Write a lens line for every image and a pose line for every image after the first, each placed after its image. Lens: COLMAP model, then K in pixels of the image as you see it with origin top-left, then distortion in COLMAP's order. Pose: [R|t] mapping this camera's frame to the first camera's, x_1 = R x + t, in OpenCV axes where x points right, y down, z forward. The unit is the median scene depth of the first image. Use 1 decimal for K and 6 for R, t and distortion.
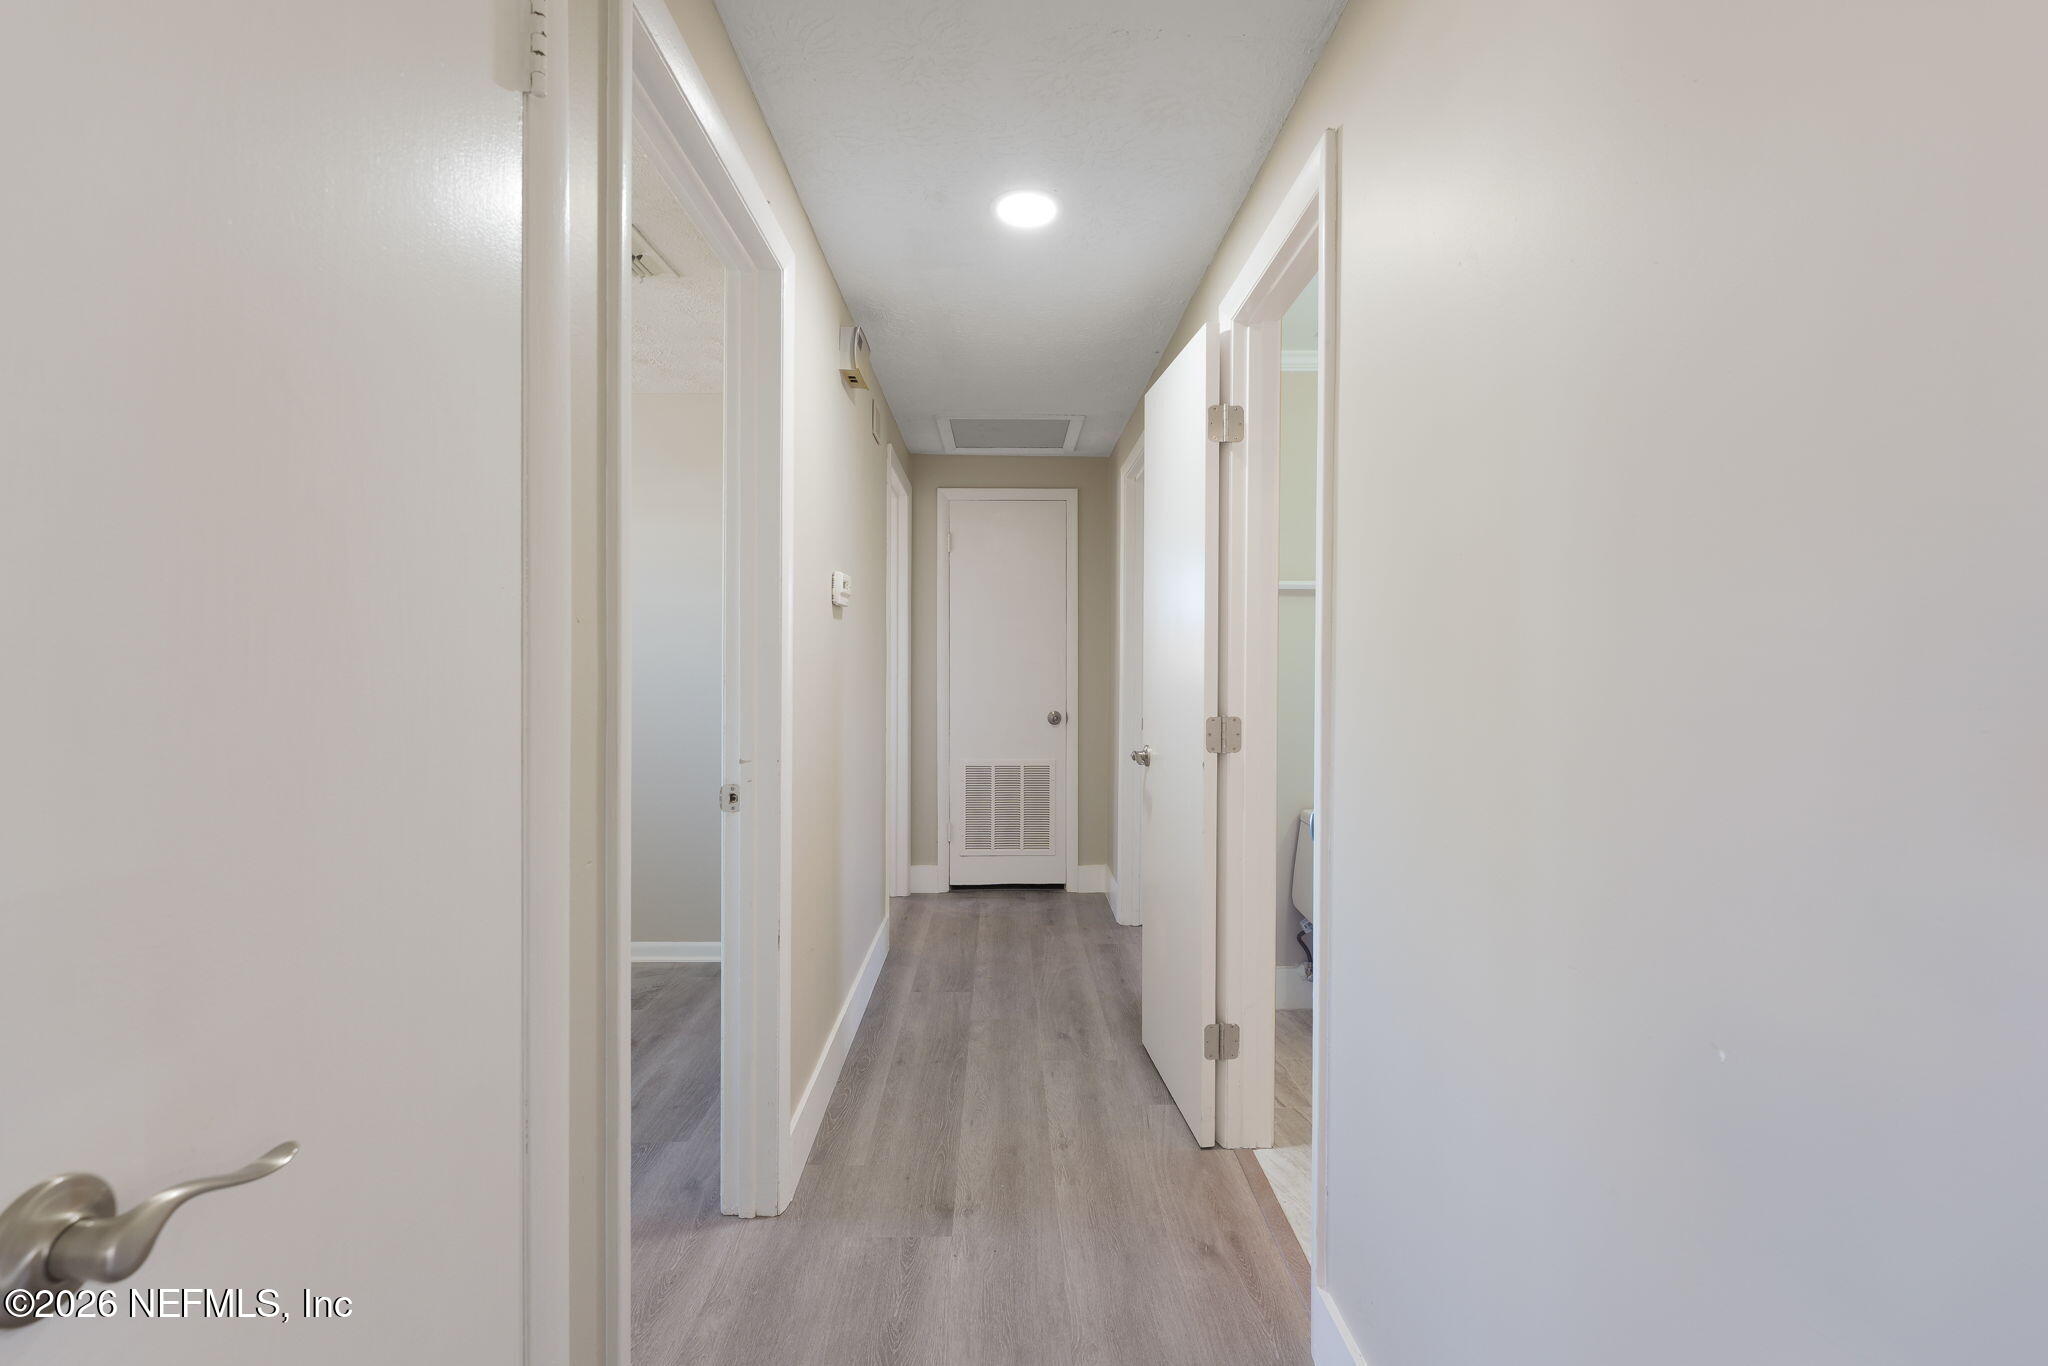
lens RADIAL K [[847.1, 0, 1017.9], [0, 847.1, 684.5], [0, 0, 1]] dist [0.000219, 0.000003]
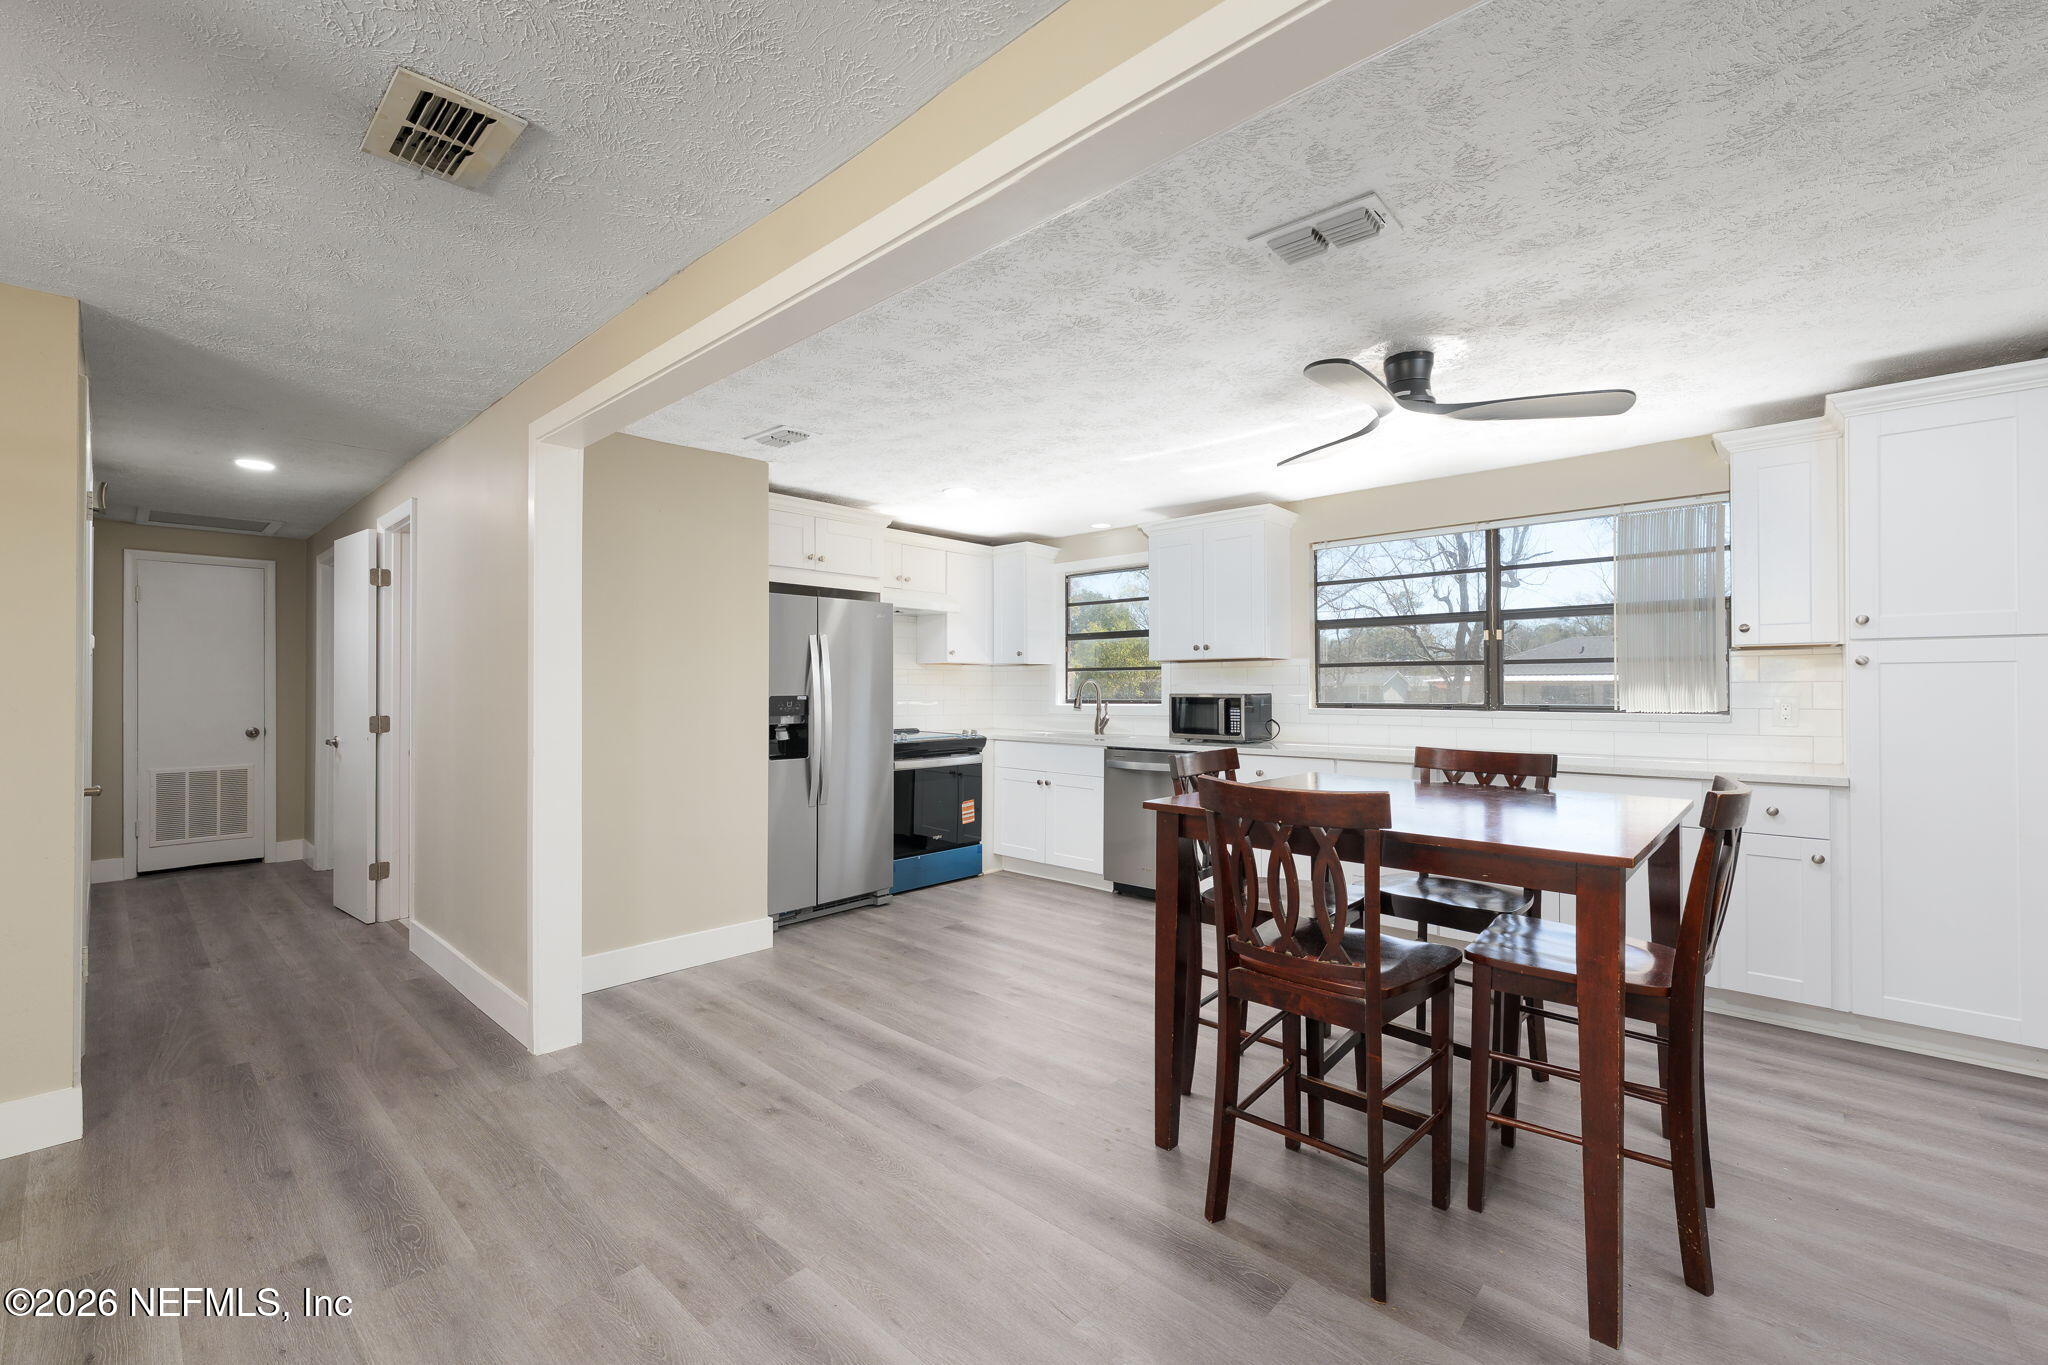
lens RADIAL K [[847.1, 0, 1017.9], [0, 847.1, 684.0], [0, 0, 1]] dist [0.000219, 0.000003]
pose [[0.690740, 0.002349, 0.723099, -0.092917], [0.019996, 0.999550, -0.022348, 0.019623], [-0.722826, 0.029896, 0.690383, -0.809485]]
